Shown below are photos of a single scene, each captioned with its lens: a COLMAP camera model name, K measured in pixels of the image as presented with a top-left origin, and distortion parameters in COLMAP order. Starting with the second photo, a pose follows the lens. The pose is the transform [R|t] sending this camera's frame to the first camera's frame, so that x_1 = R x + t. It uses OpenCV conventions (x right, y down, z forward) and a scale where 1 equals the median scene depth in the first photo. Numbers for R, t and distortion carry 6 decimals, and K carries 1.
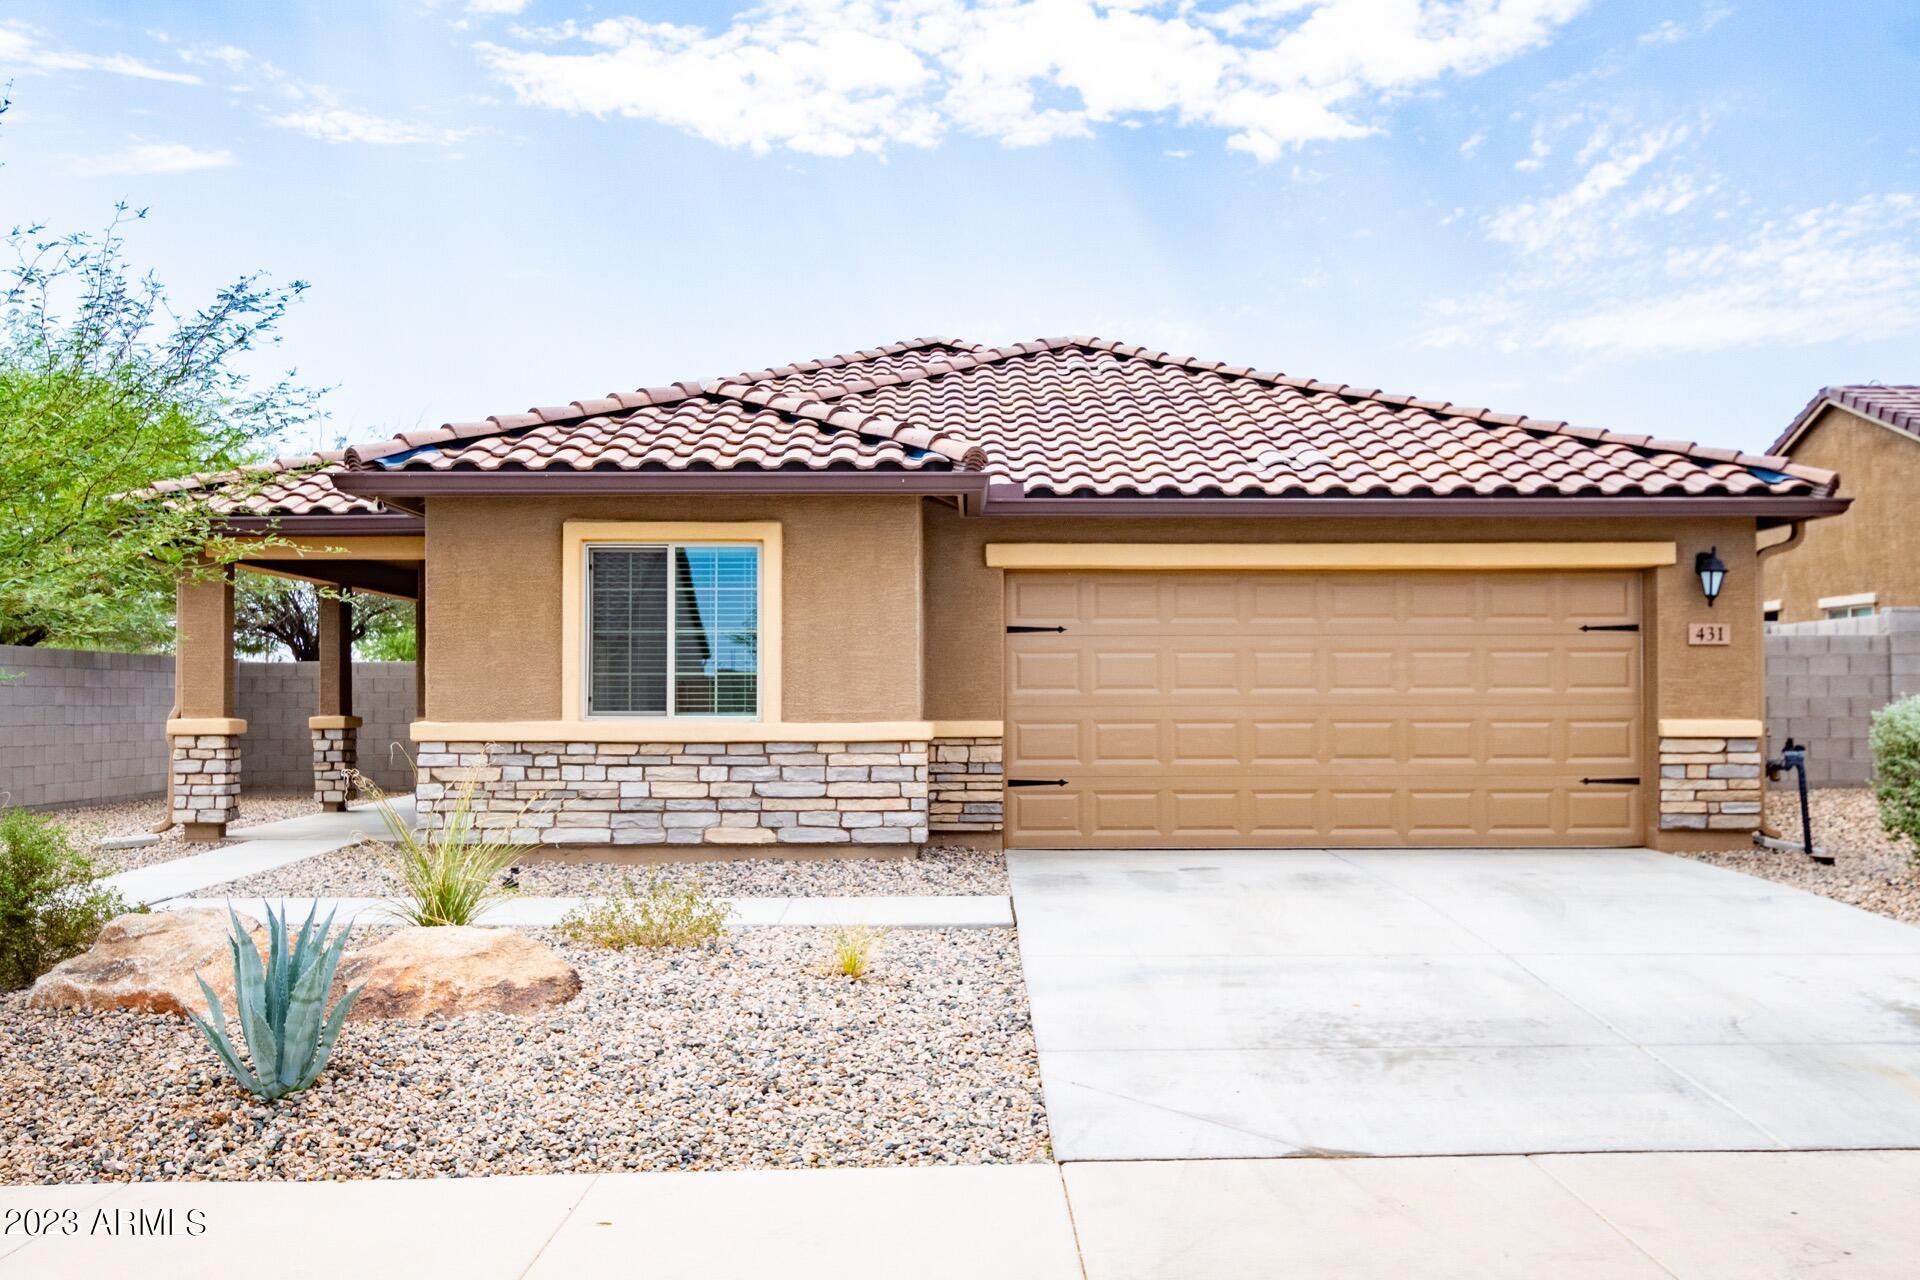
lens RADIAL K [[1632.3, 0, 953.8], [0, 1632.3, 647.7], [0, 0, 1]] dist [0.002988, 0.001444]
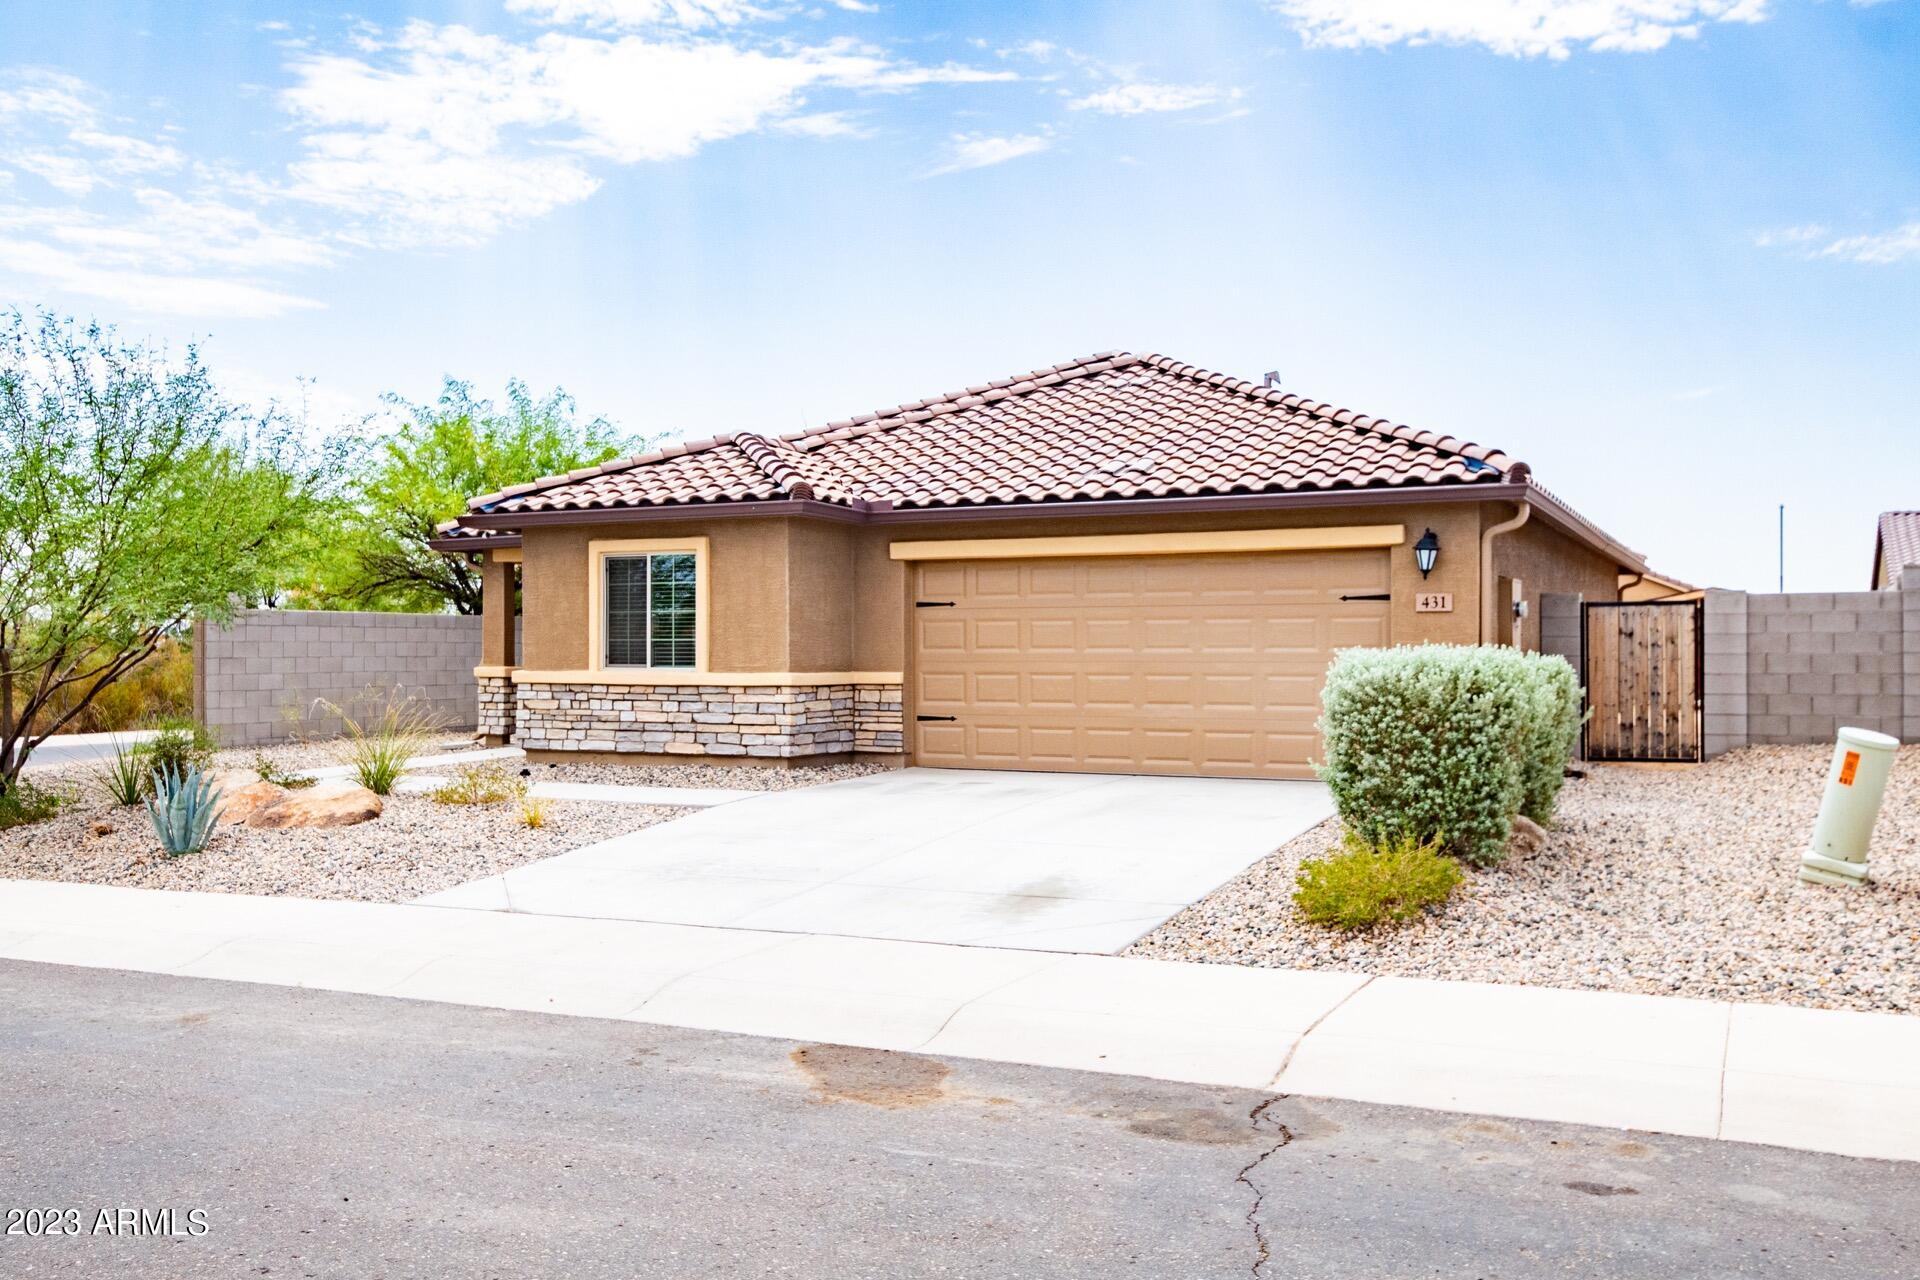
lens RADIAL K [[1629.3, 0, 954.5], [0, 1629.3, 612.3], [0, 0, 1]] dist [-0.000334, -0.000563]
pose [[0.894853, -0.009145, -0.446268, 0.678444], [0.014743, 0.999850, 0.009073, -0.017064], [0.446118, -0.014698, 0.894853, -0.197588]]
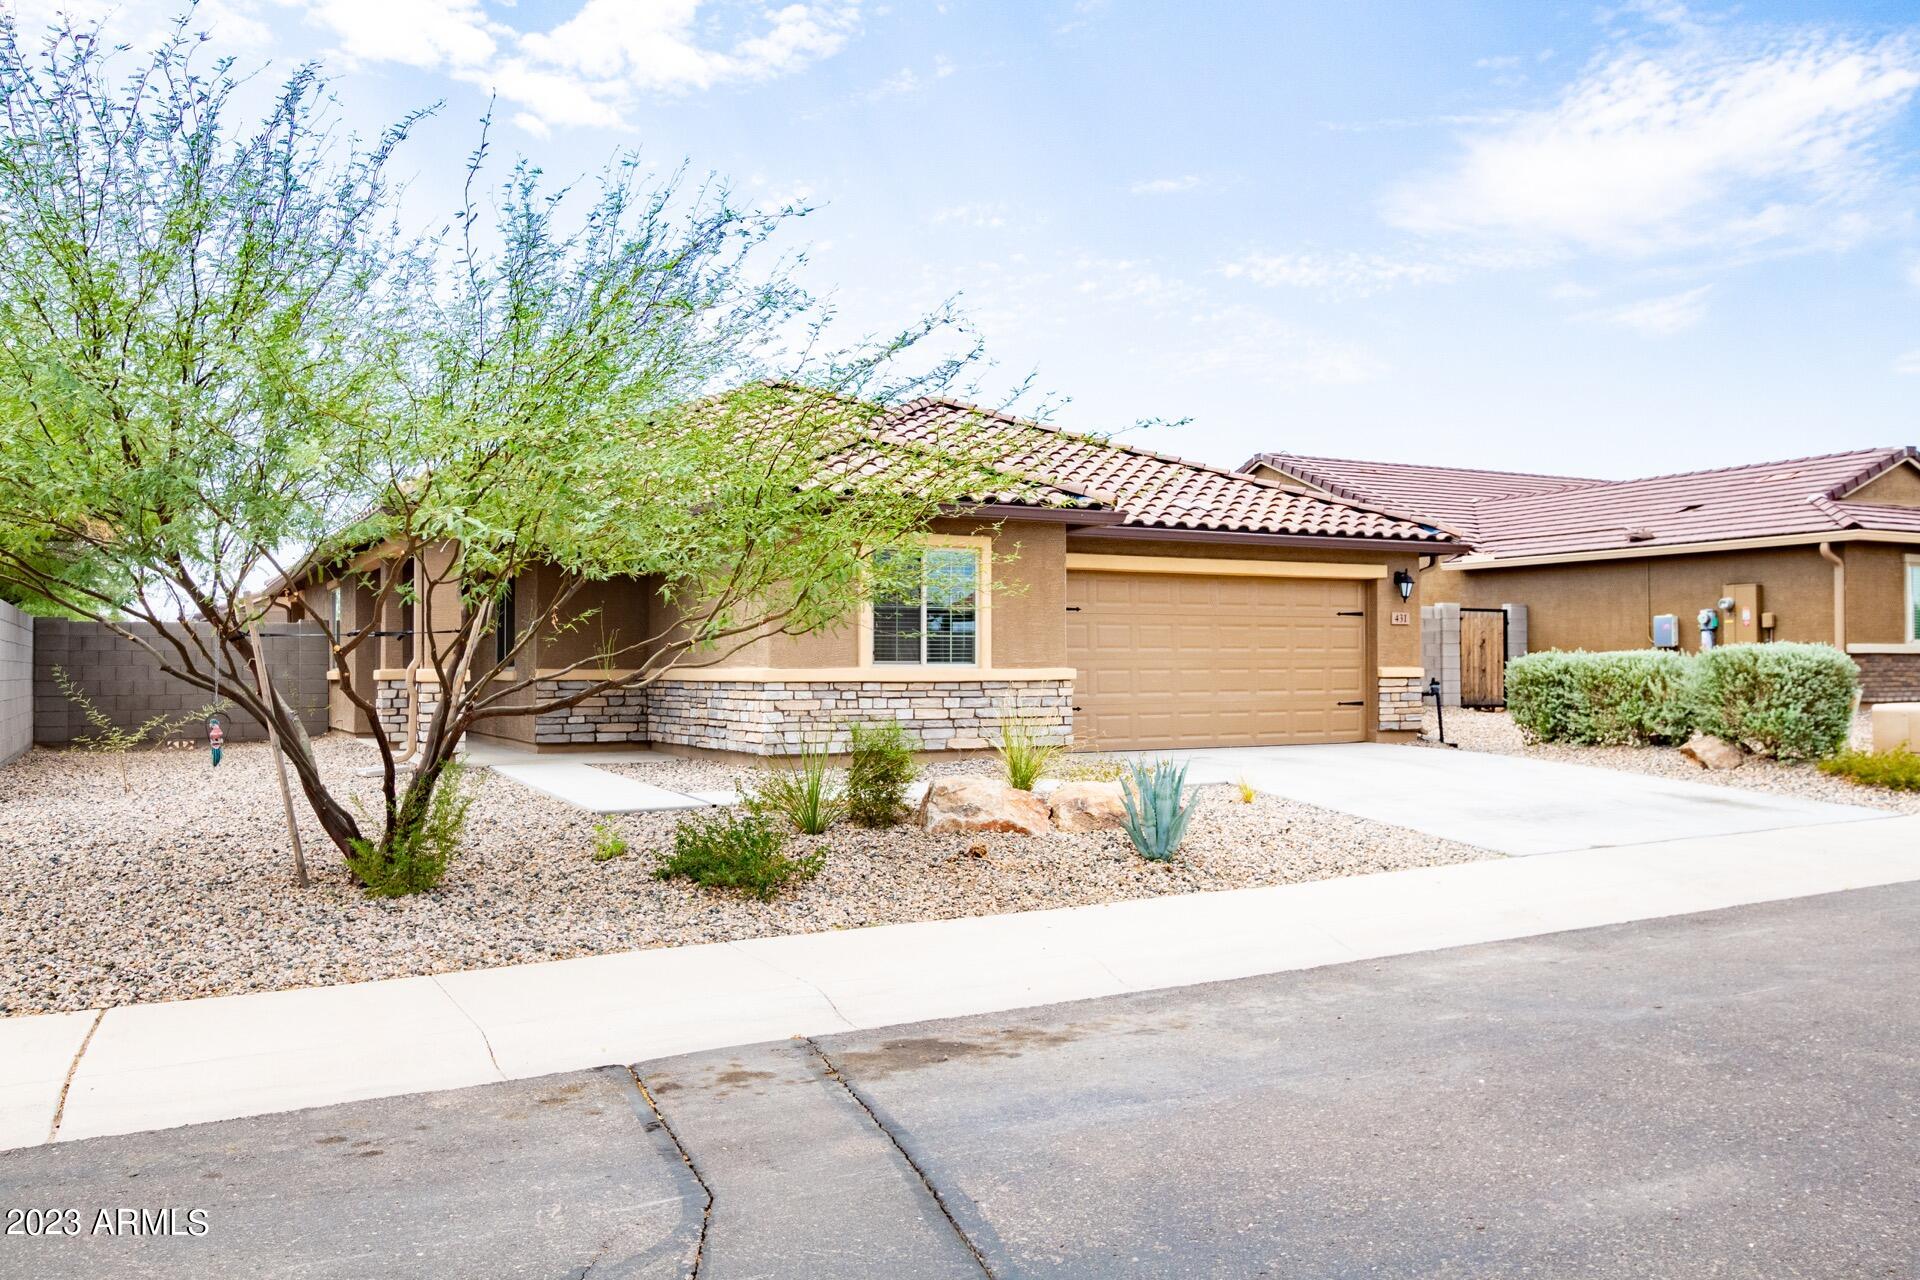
lens RADIAL K [[1501.8, 0, 960.0], [0, 1501.8, 640.0], [0, 0, 1]] dist [-0.006673, -0.001509]
pose [[0.884656, 0.007611, 0.466182, -0.706651], [-0.014546, 0.999831, 0.011280, 0.003451], [-0.466017, -0.016760, 0.884617, -0.202331]]
